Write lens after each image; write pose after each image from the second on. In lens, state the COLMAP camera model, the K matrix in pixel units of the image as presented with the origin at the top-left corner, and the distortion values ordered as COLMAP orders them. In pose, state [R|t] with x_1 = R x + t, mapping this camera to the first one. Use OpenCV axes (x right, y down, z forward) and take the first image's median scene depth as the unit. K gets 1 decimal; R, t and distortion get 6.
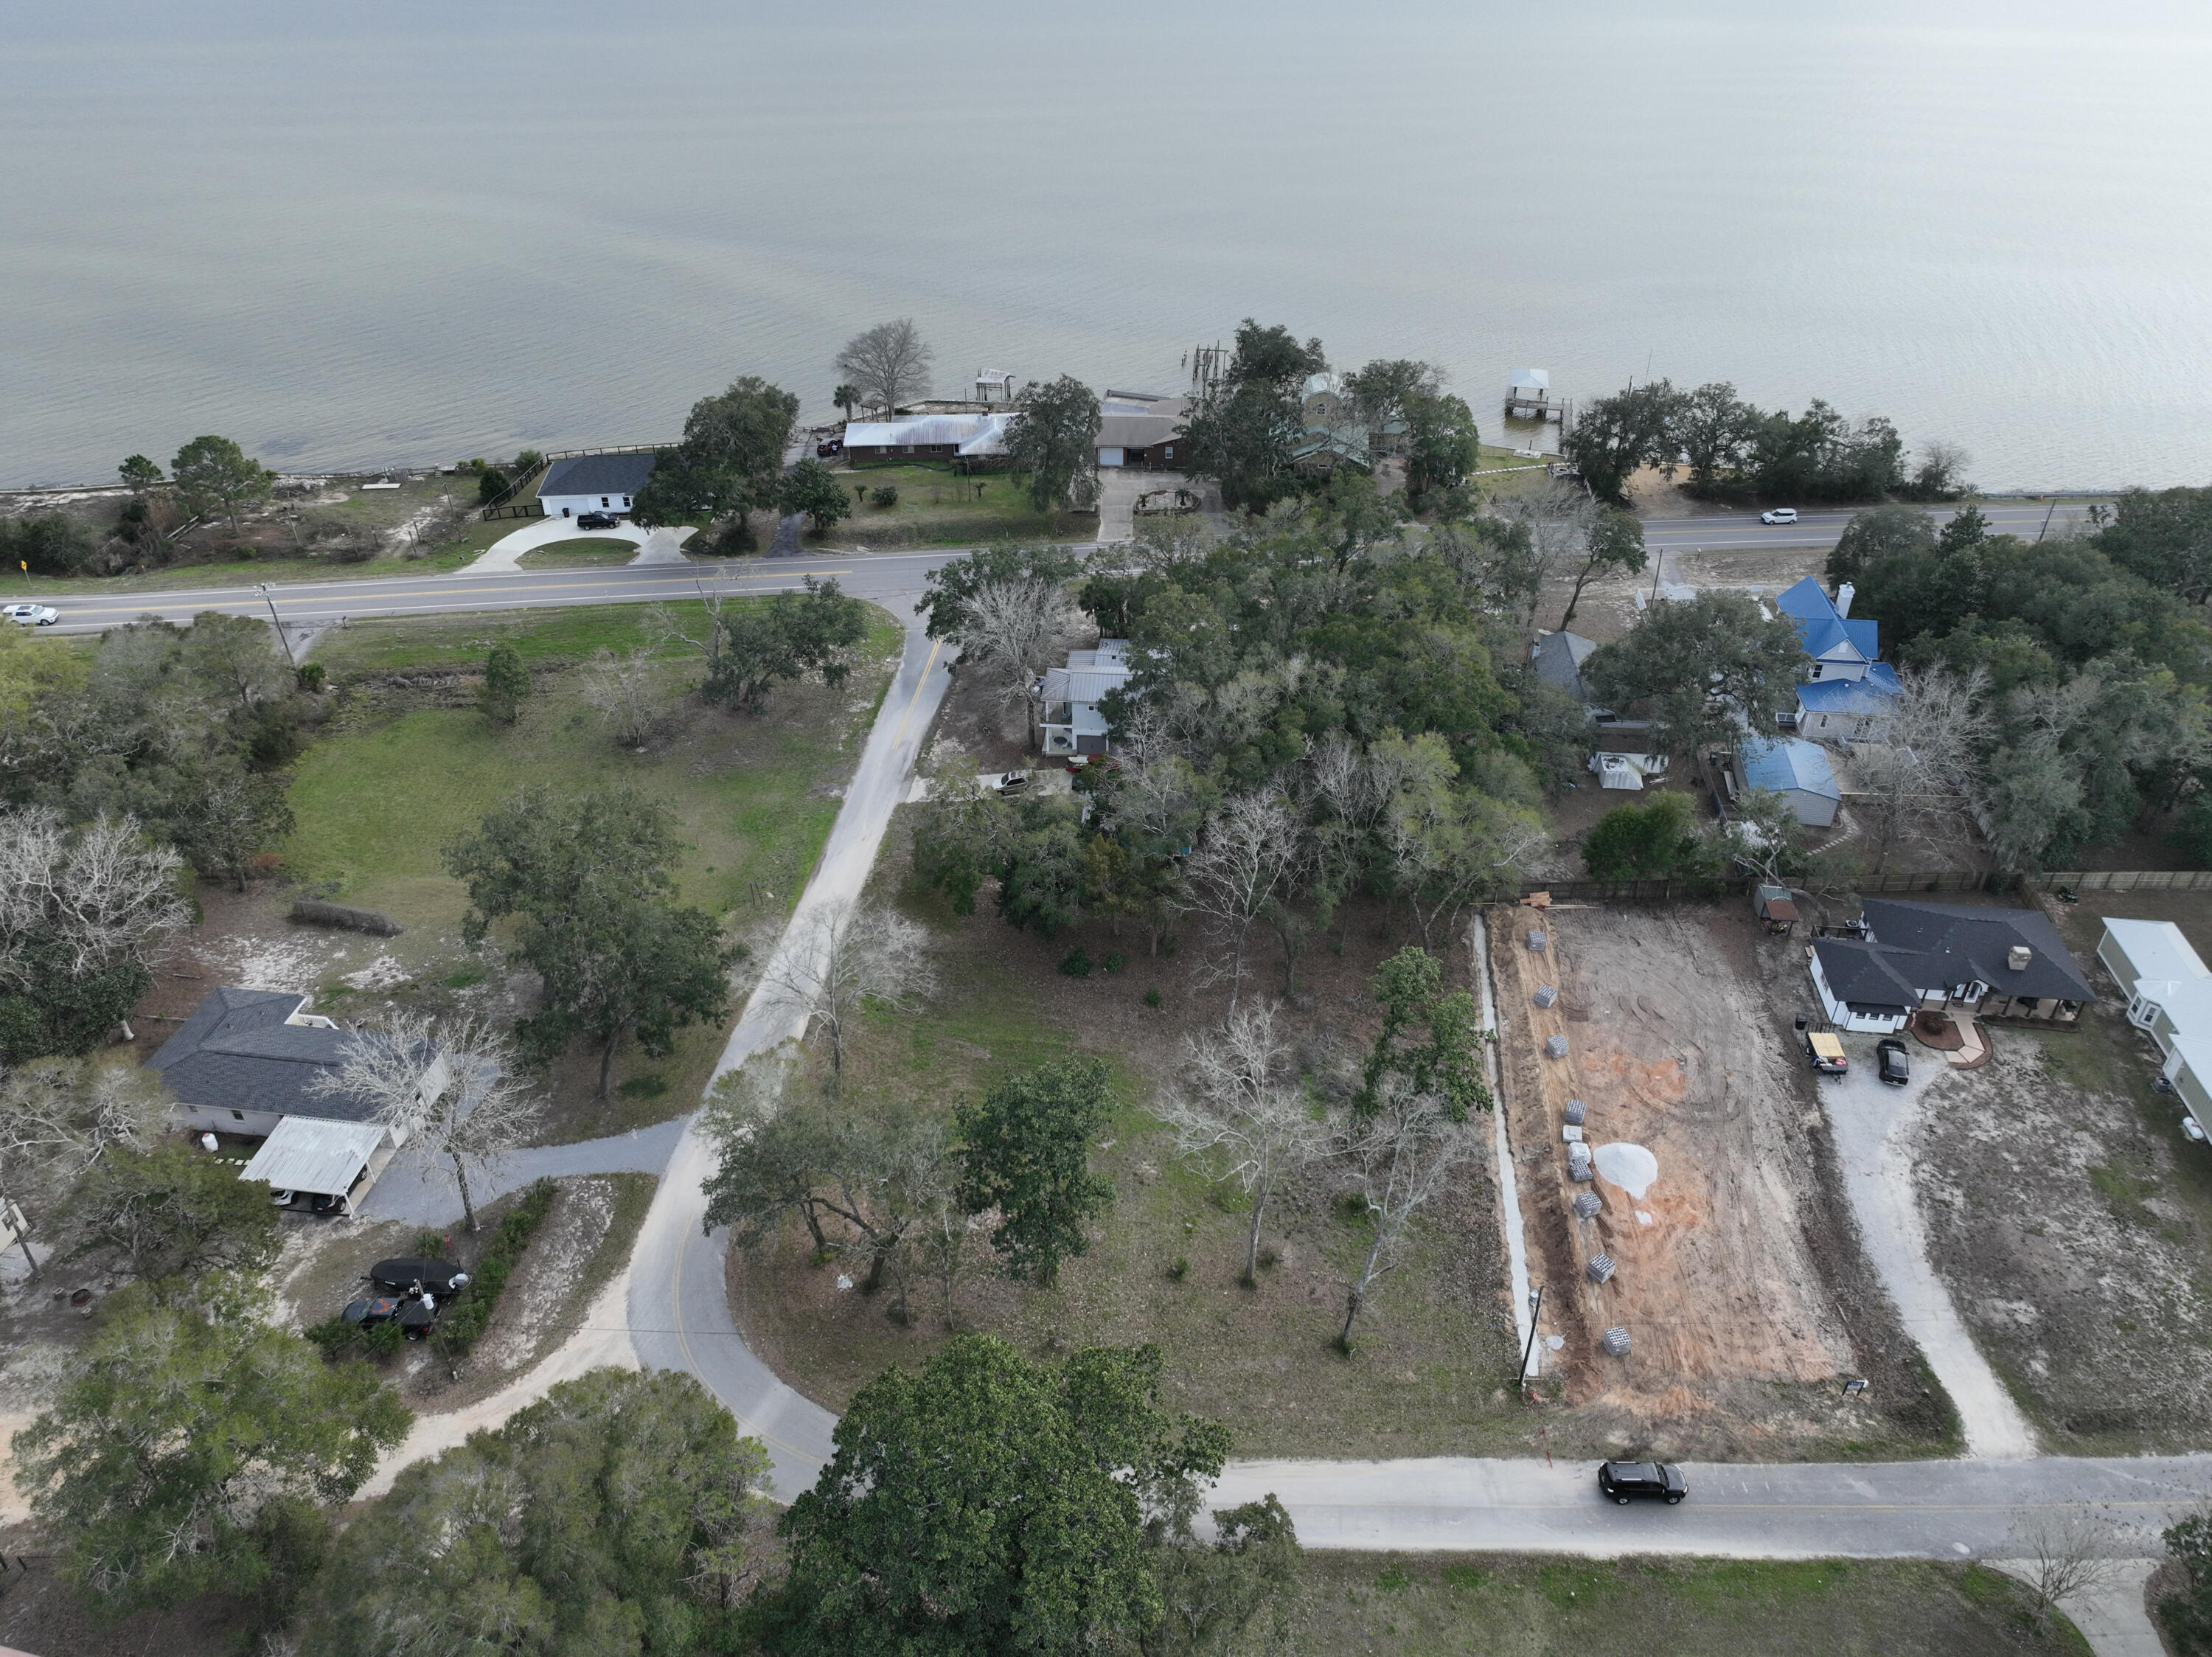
lens RADIAL K [[1555.6, 0, 1105.9], [0, 1555.6, 826.3], [0, 0, 1]] dist [-0.004320, 0.019685]
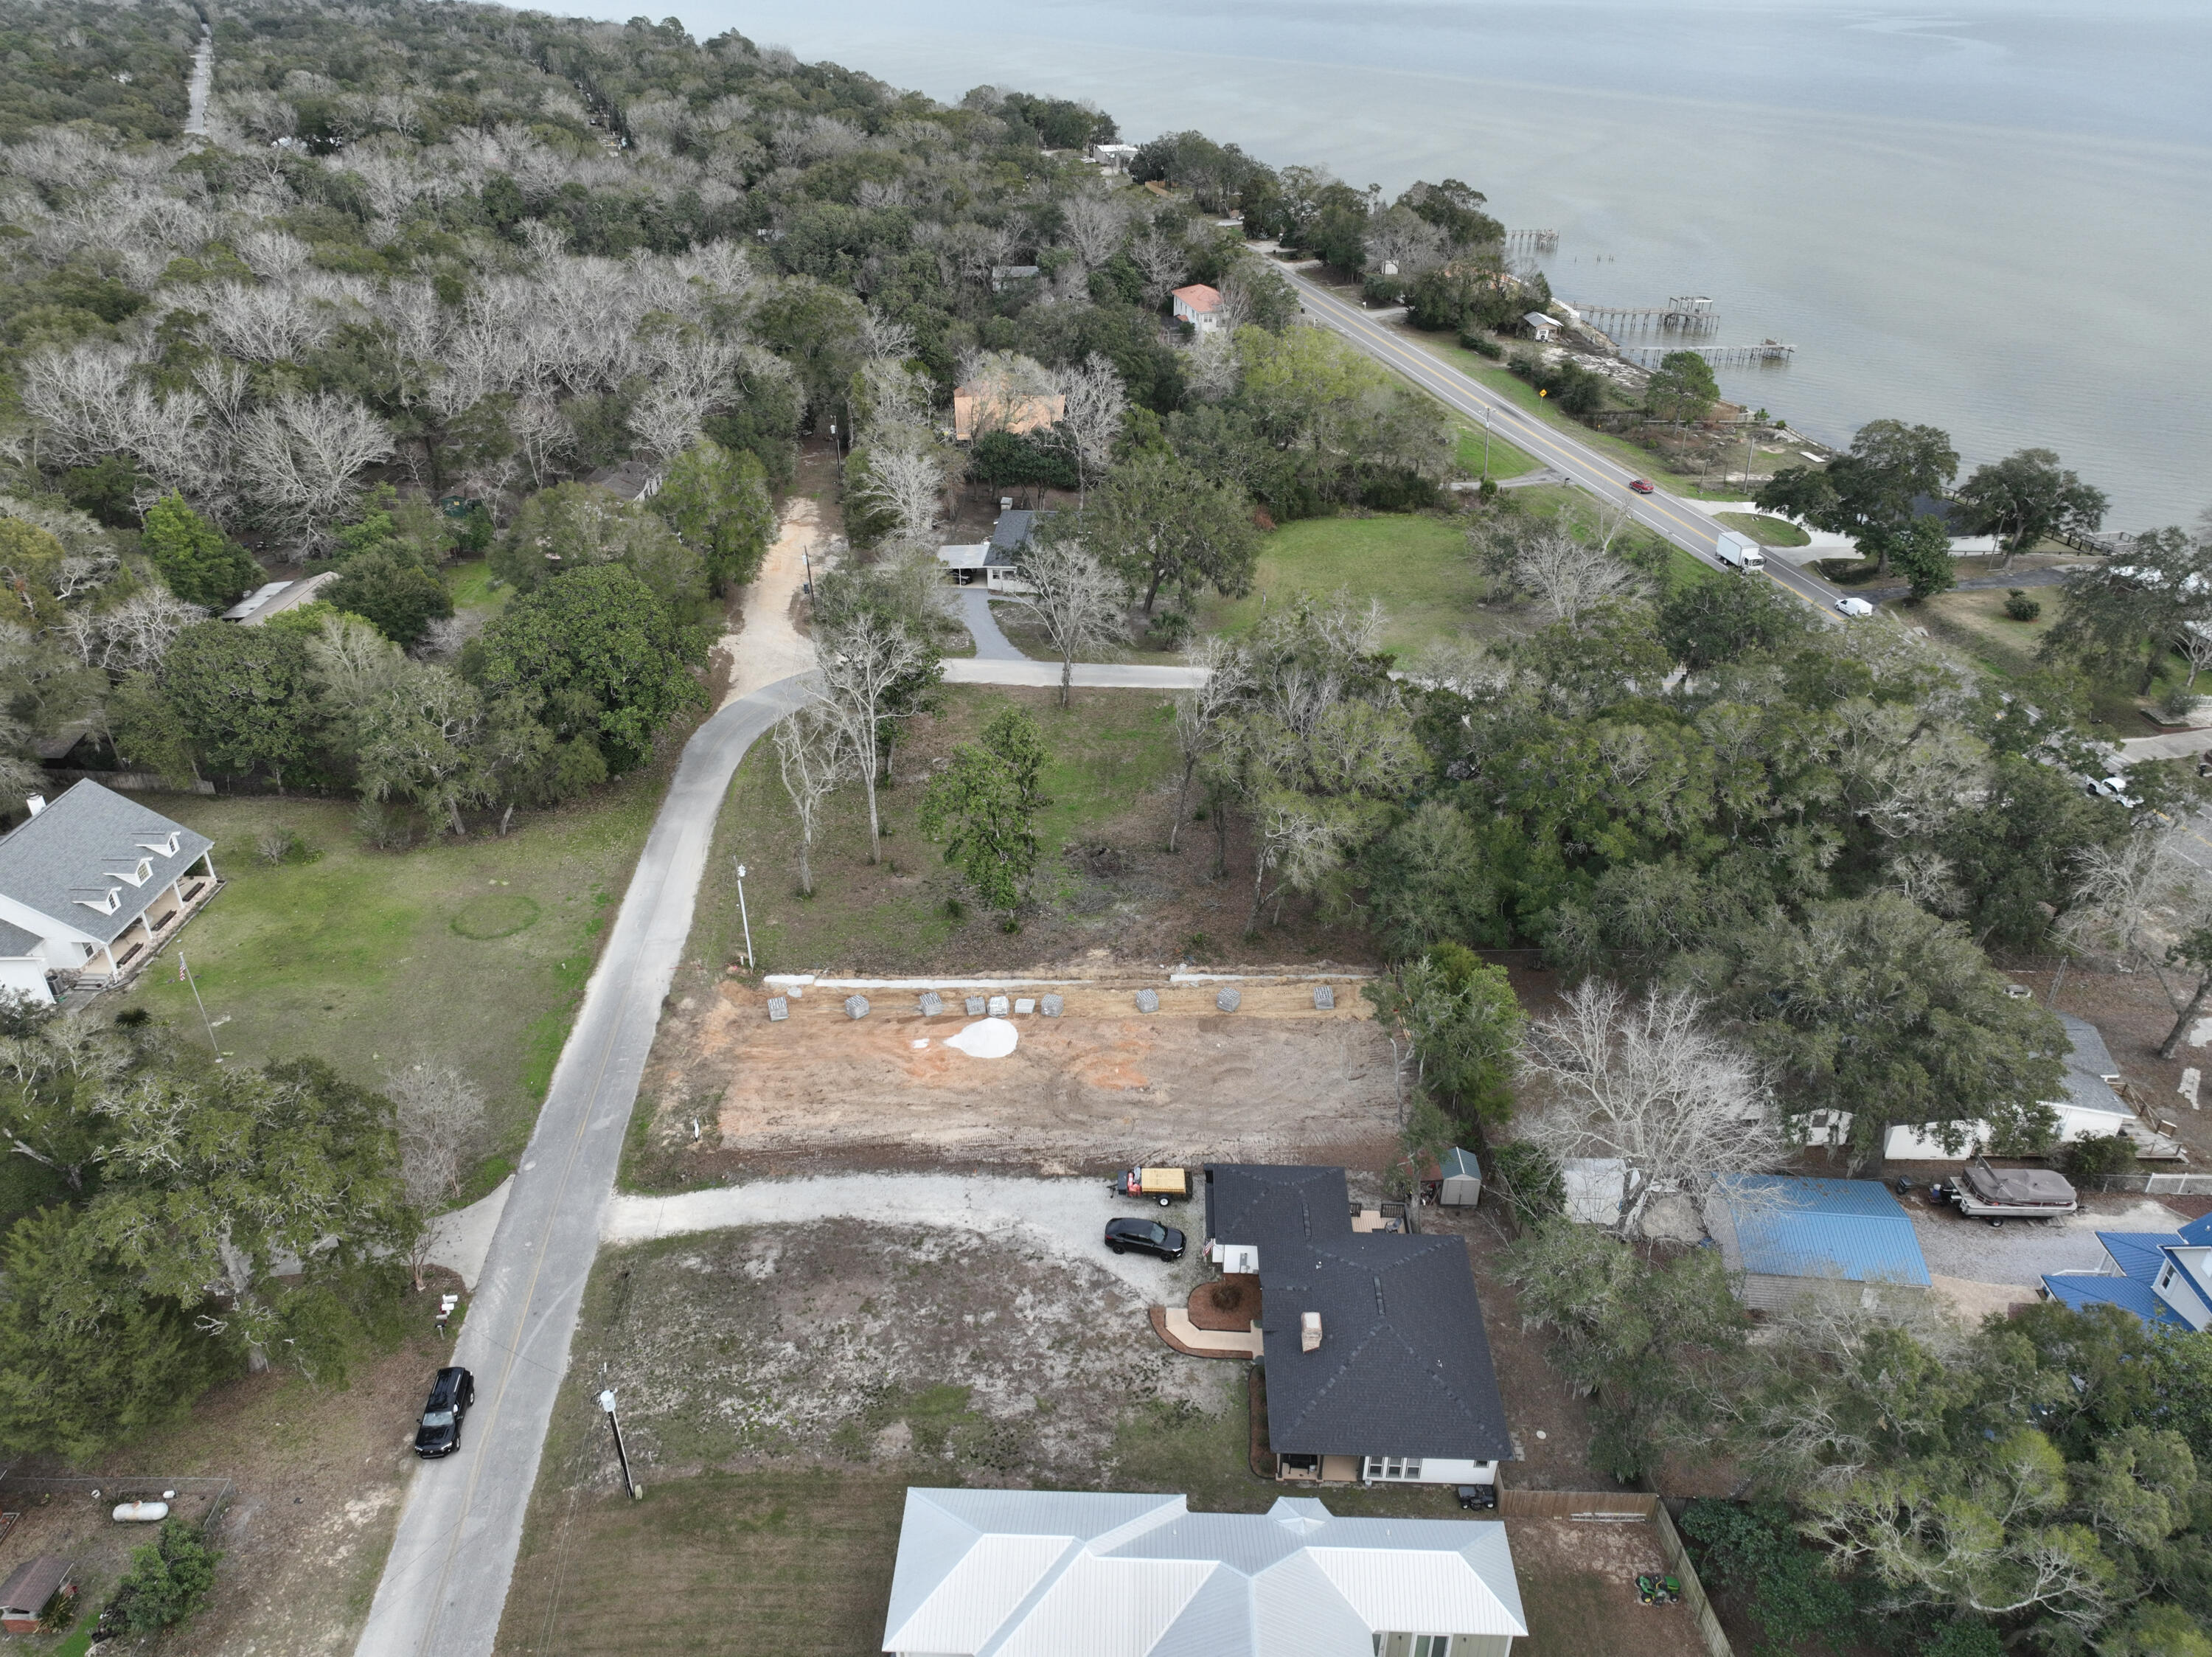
lens RADIAL K [[1555.6, 0, 1111.2], [0, 1555.6, 824.0], [0, 0, 1]] dist [-0.004320, 0.019685]
pose [[0.086999, 0.488871, -0.868007, 1.081836], [-0.567826, 0.740250, 0.360005, -0.267865], [0.818538, 0.461557, 0.341995, 0.641066]]
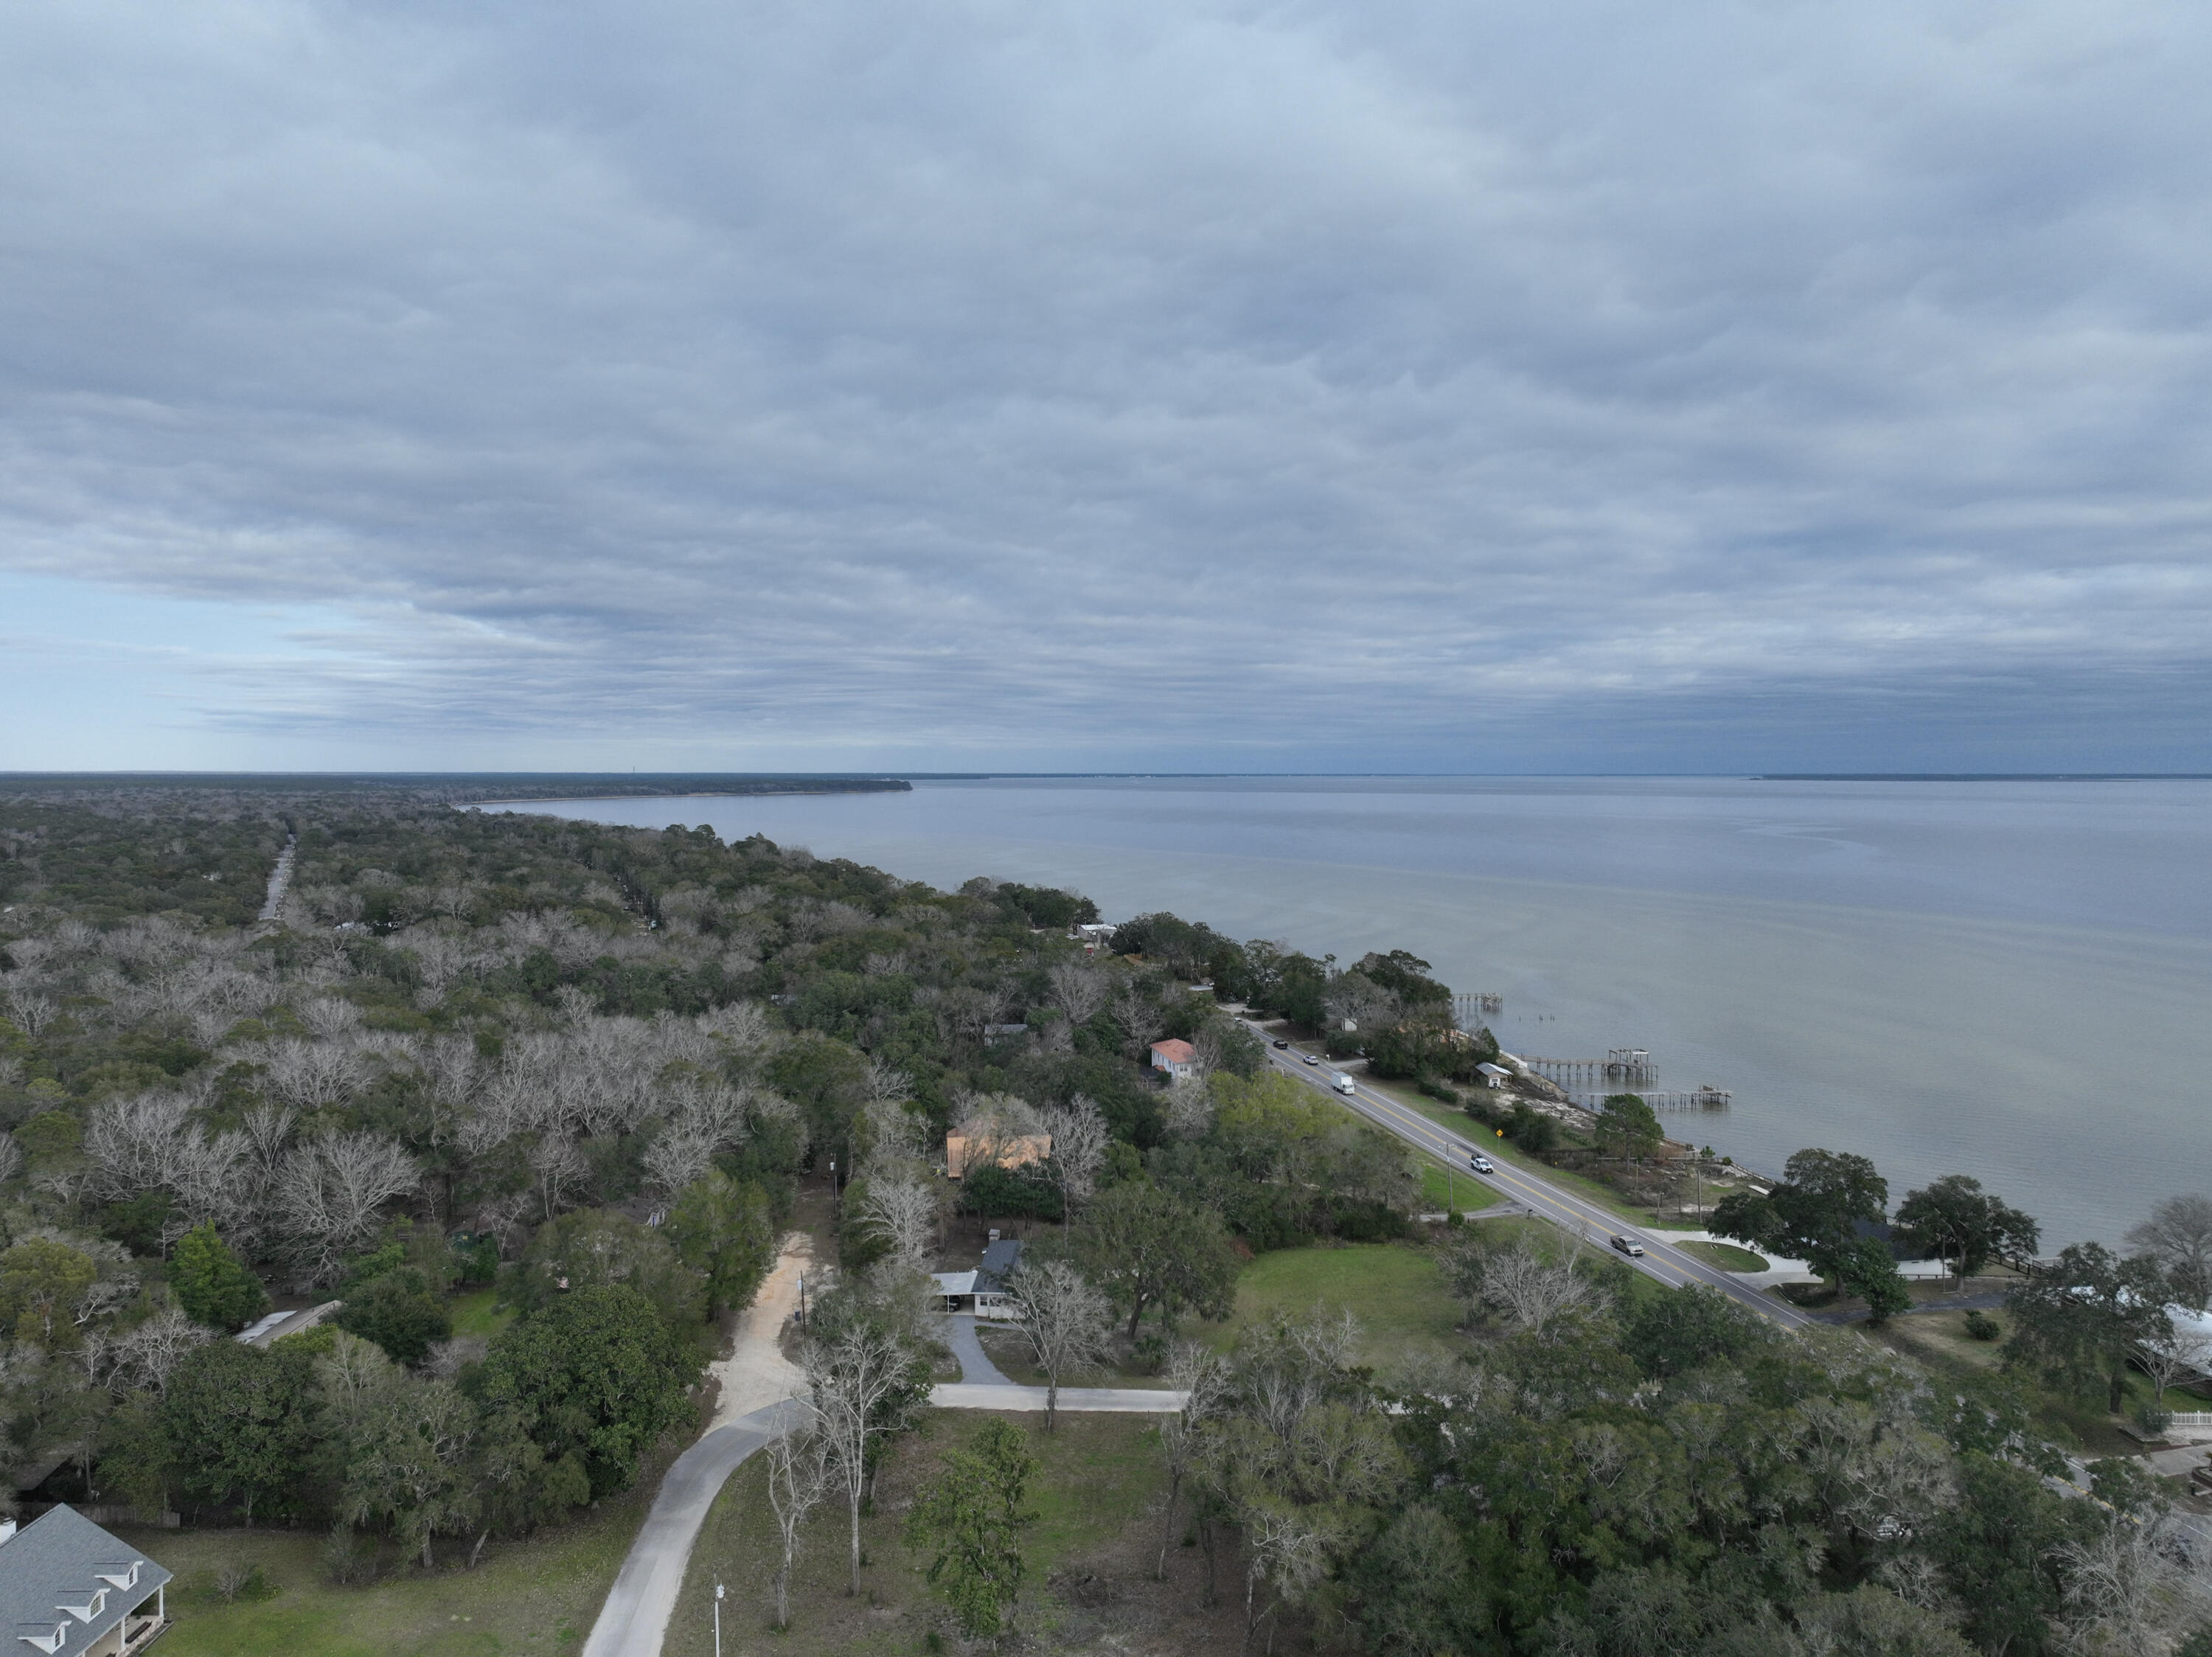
lens RADIAL K [[1555.6, 0, 1110.1], [0, 1555.6, 822.1], [0, 0, 1]] dist [-0.004320, 0.019685]
pose [[0.098783, 0.032817, -0.994568, 1.189938], [-0.565369, 0.824330, -0.028954, -0.260362], [0.818901, 0.565158, 0.099984, 0.631552]]
